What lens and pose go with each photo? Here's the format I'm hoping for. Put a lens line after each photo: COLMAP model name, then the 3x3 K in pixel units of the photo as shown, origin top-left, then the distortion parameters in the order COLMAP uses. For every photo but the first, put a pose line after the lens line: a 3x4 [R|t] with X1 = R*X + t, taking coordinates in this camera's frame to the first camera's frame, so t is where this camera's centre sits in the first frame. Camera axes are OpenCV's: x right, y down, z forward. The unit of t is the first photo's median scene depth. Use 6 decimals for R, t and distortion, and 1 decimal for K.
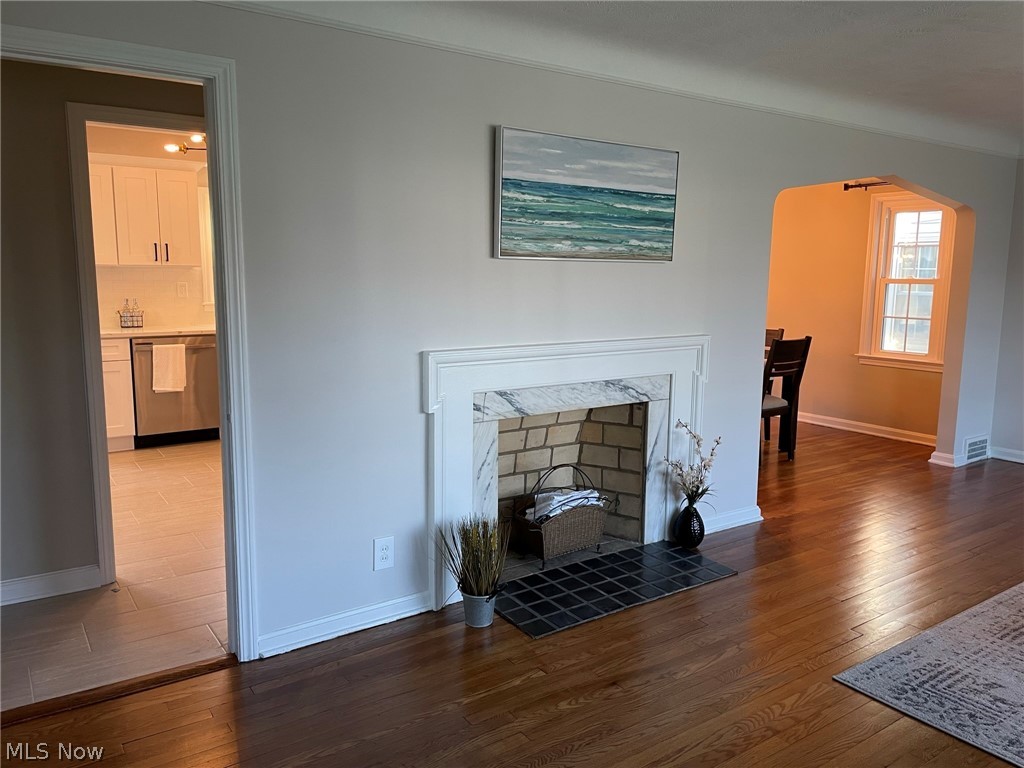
lens RADIAL K [[773.8, 0, 518.9], [0, 773.8, 384.2], [0, 0, 1]] dist [0.111052, -0.148108]
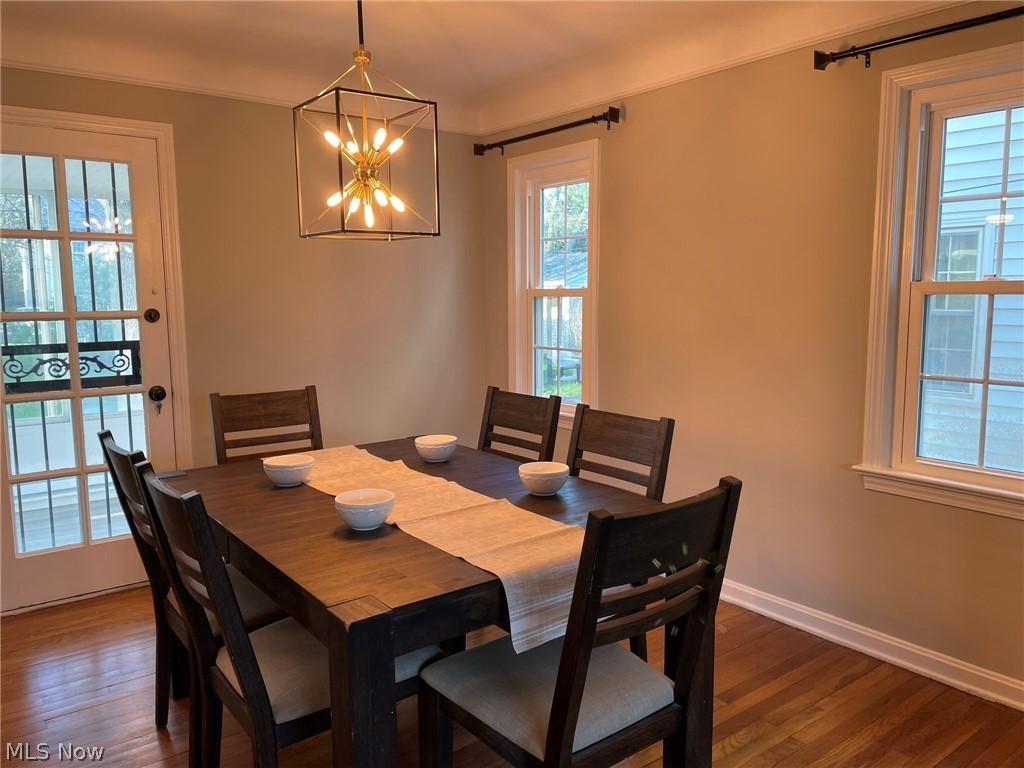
lens RADIAL K [[773.8, 0, 518.9], [0, 773.8, 384.2], [0, 0, 1]] dist [0.111052, -0.148108]
pose [[0.998130, -0.022494, 0.056838, 0.406493], [0.024074, 0.999338, -0.027261, -0.131455], [-0.056187, 0.028579, 0.998011, 1.054266]]
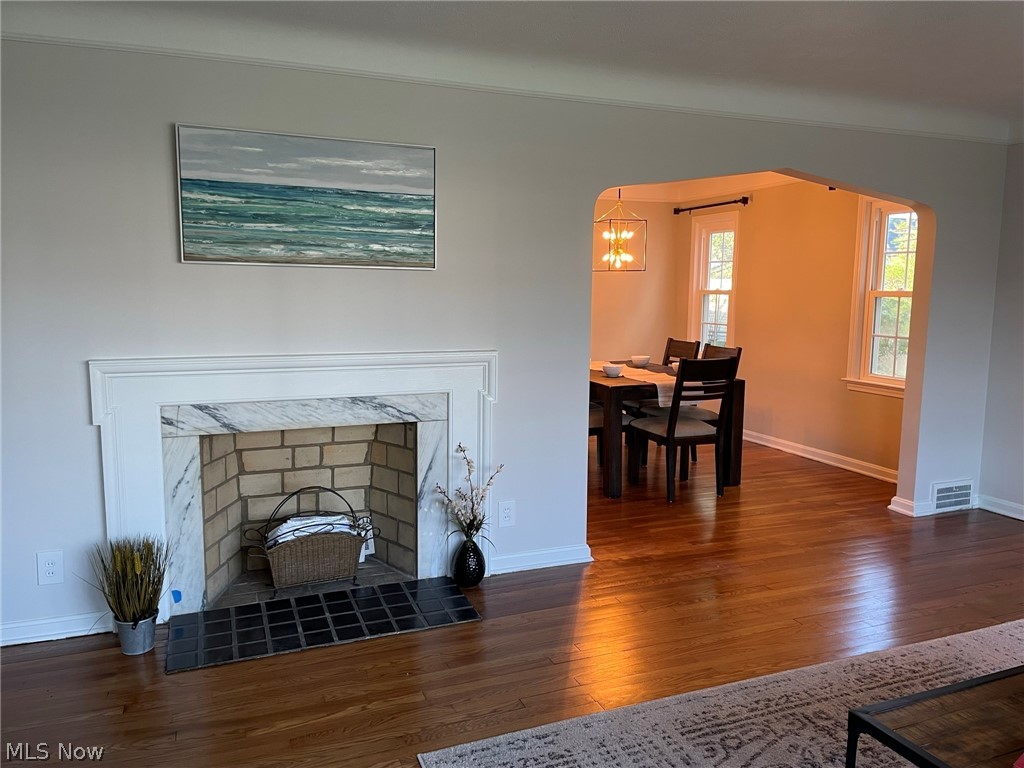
lens RADIAL K [[773.8, 0, 518.9], [0, 773.8, 384.2], [0, 0, 1]] dist [0.111052, -0.148108]
pose [[0.974110, 0.026151, -0.224557, 0.487098], [-0.030902, 0.999366, -0.017667, -0.009540], [0.223953, 0.024149, 0.974301, 0.138430]]
